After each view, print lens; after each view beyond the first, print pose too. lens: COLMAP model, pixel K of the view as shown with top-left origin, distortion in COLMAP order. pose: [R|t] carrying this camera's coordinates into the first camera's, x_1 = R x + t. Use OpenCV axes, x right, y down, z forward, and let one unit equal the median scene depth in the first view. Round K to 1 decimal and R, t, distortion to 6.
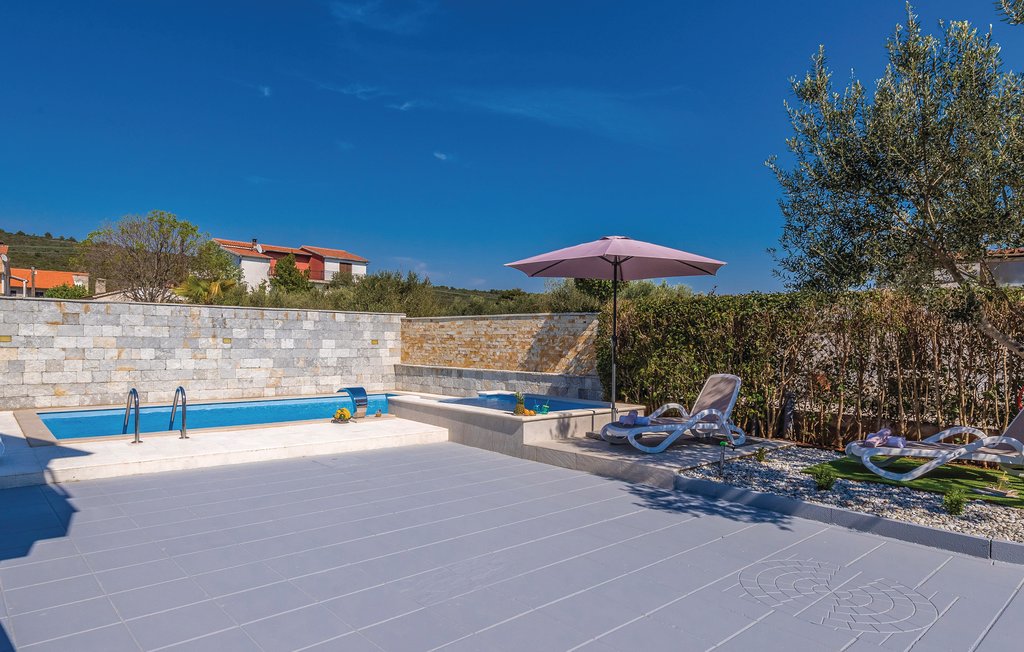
lens RADIAL K [[618.9, 0, 512.0], [0, 618.9, 326.0], [0, 0, 1]] dist [0.026758, 0.000435]
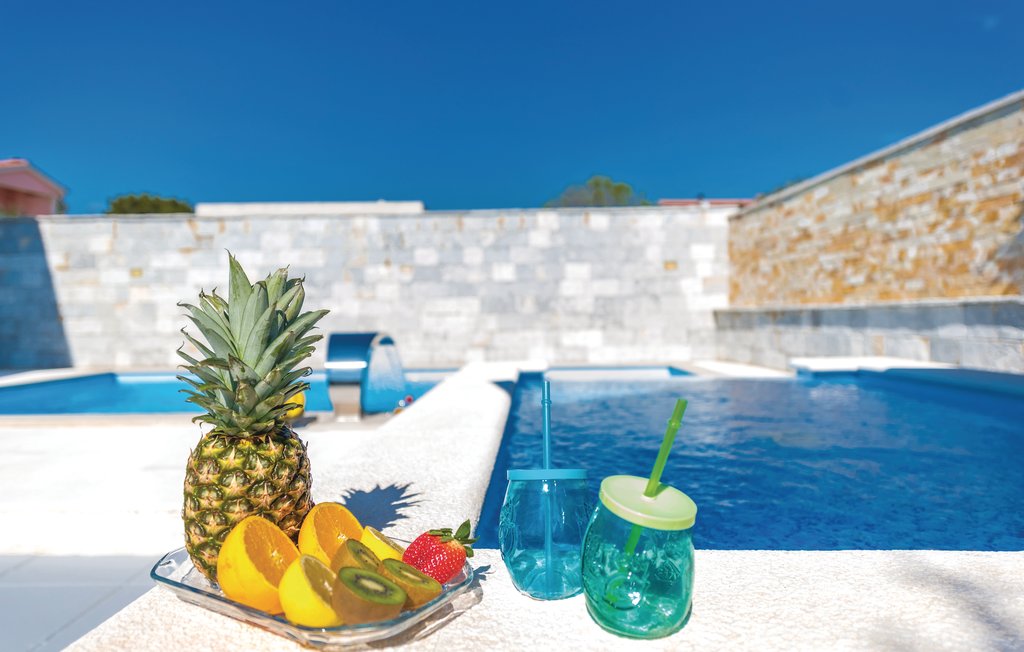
lens RADIAL K [[679.5, 0, 512.0], [0, 679.5, 326.0], [0, 0, 1]] dist [0.000794, -0.000753]
pose [[0.757970, -0.010439, -0.652205, 0.051944], [0.035464, 0.999053, 0.025224, 0.065861], [0.651324, -0.042248, 0.757623, 0.565839]]
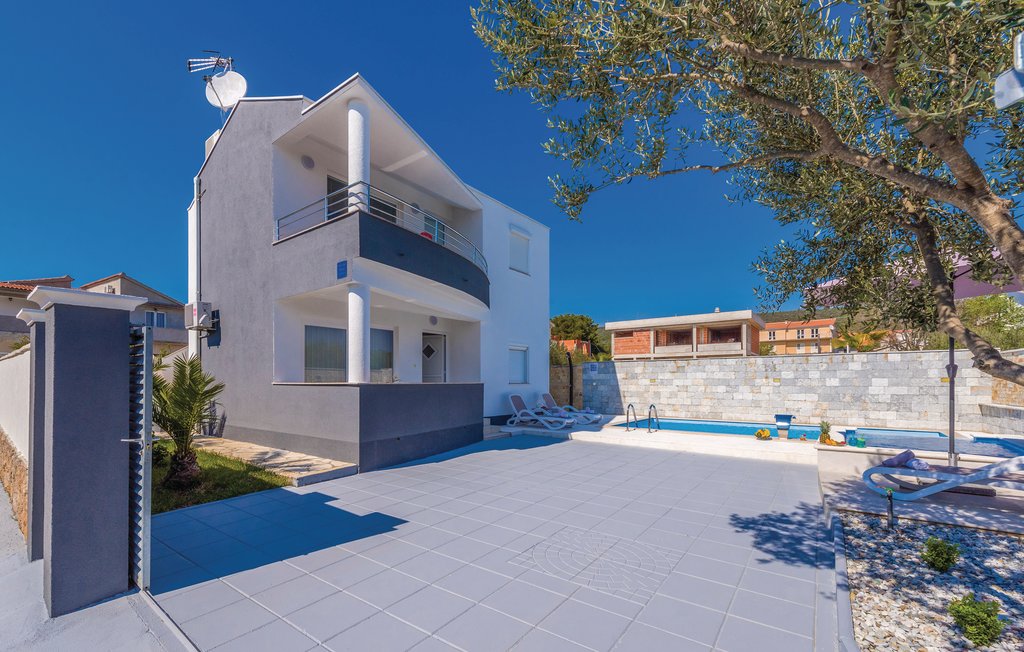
lens RADIAL K [[428.0, 0, 469.0], [0, 428.0, 379.1], [0, 0, 1]] dist [-0.000820, -0.000452]
pose [[0.161977, -0.018295, -0.986625, 0.376106], [0.027929, 0.999513, -0.013949, 0.014965], [0.986399, -0.025296, 0.162409, 0.166724]]
